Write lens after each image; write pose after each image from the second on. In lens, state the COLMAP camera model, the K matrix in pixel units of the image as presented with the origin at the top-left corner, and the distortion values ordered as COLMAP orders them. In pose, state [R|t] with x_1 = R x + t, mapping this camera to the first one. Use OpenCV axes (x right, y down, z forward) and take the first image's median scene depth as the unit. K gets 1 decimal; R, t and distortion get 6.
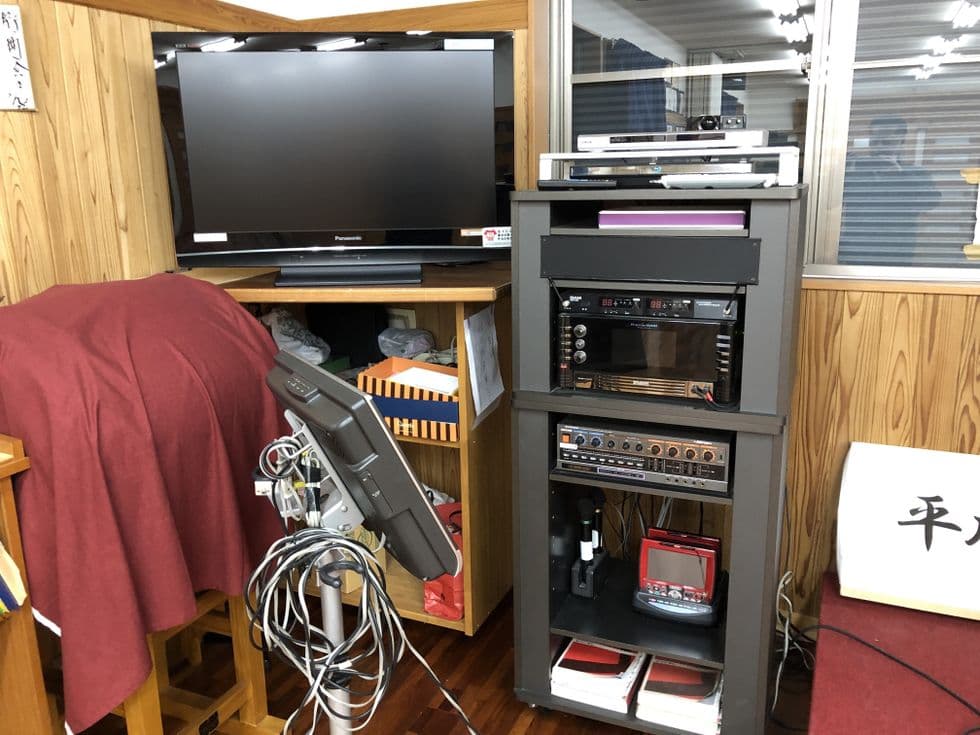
lens RADIAL K [[805.8, 0, 492.2], [0, 805.8, 352.0], [0, 0, 1]] dist [0.094841, -0.149831]
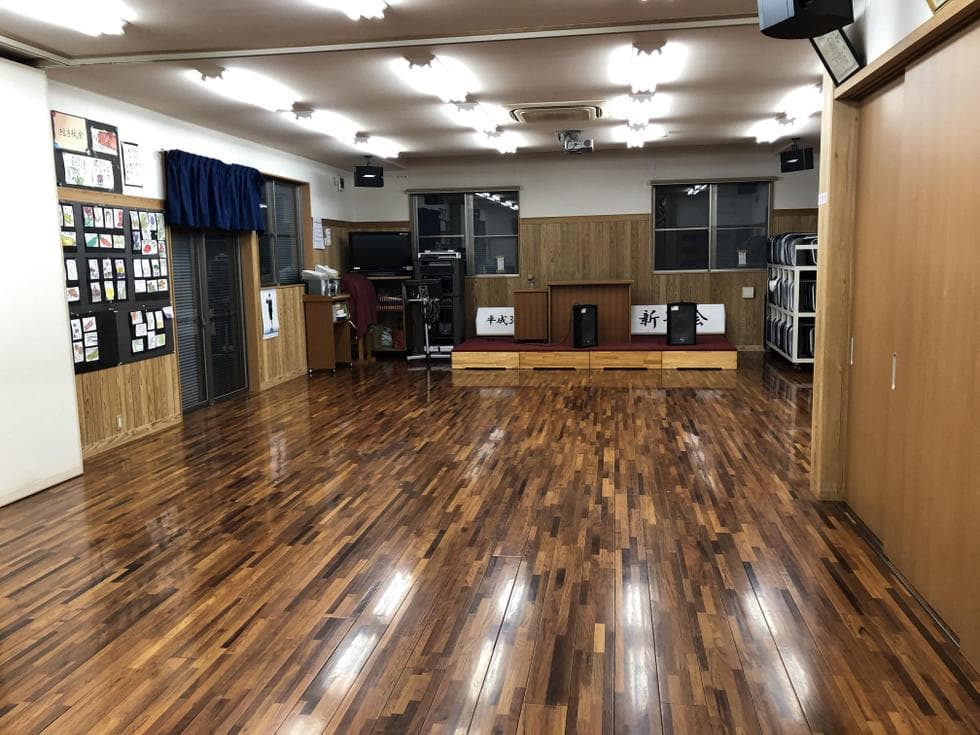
lens RADIAL K [[805.8, 0, 492.2], [0, 805.8, 352.0], [0, 0, 1]] dist [0.094841, -0.149831]
pose [[0.965312, -0.033725, 0.258911, -0.940367], [0.061258, 0.993198, -0.099020, 1.053607], [-0.253810, 0.111445, 0.960812, -4.565165]]
